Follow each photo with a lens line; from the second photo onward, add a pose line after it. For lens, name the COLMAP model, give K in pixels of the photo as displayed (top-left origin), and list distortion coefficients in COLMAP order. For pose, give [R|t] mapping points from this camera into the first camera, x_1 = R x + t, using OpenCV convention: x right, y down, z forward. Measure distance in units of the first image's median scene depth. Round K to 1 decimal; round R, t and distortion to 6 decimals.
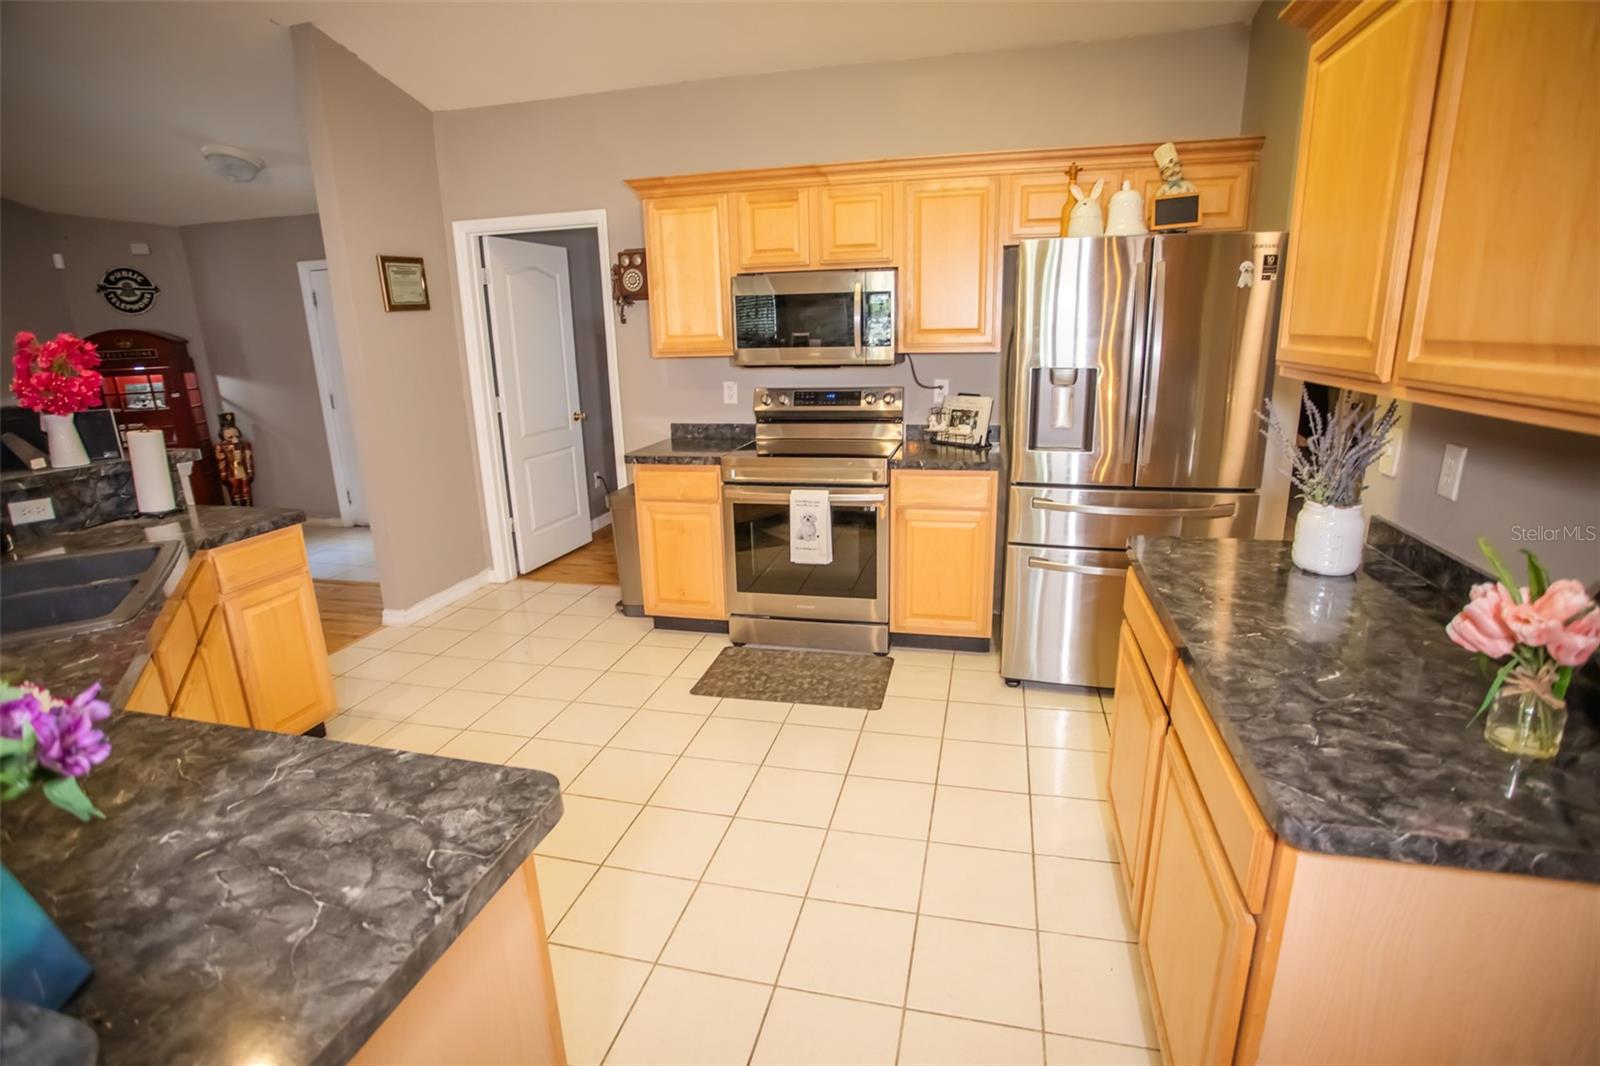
lens RADIAL K [[766.7, 0, 803.2], [0, 766.7, 541.3], [0, 0, 1]] dist [-0.061947, 0.020124]
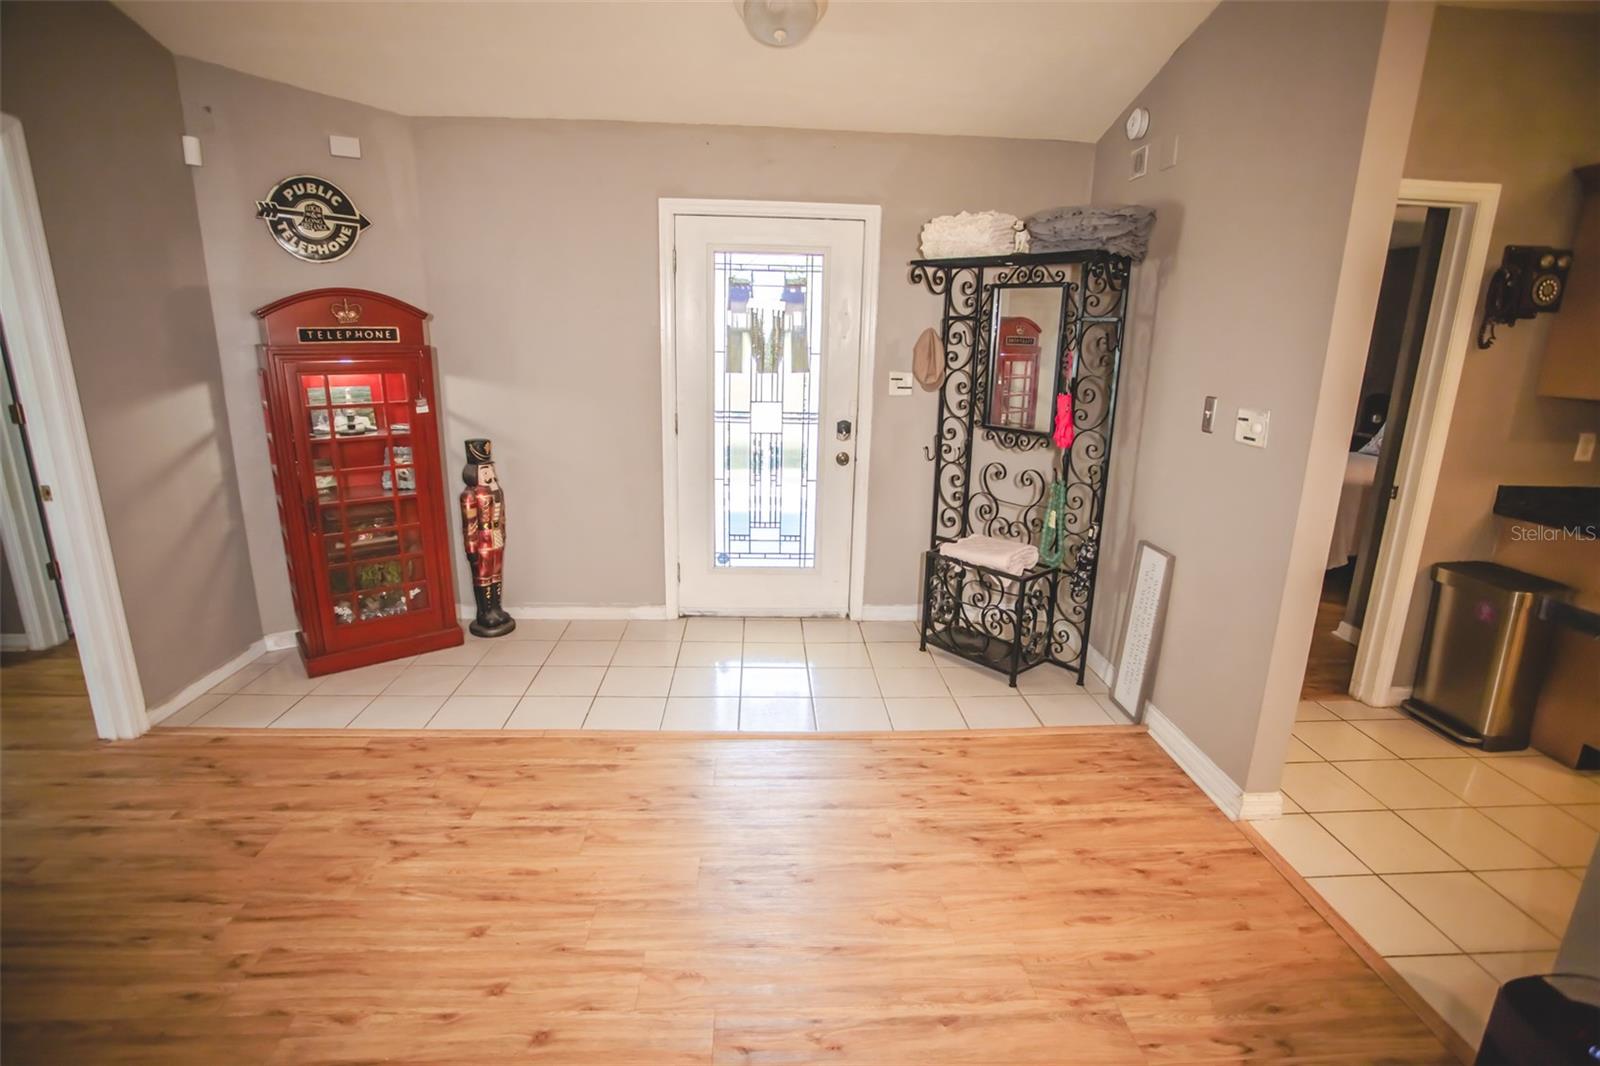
lens RADIAL K [[766.7, 0, 803.2], [0, 766.7, 541.3], [0, 0, 1]] dist [-0.061947, 0.020124]
pose [[0.956836, -0.029782, 0.289097, -0.738315], [0.032920, 0.999440, -0.005995, -0.083934], [-0.288757, 0.015253, 0.957281, 0.364641]]
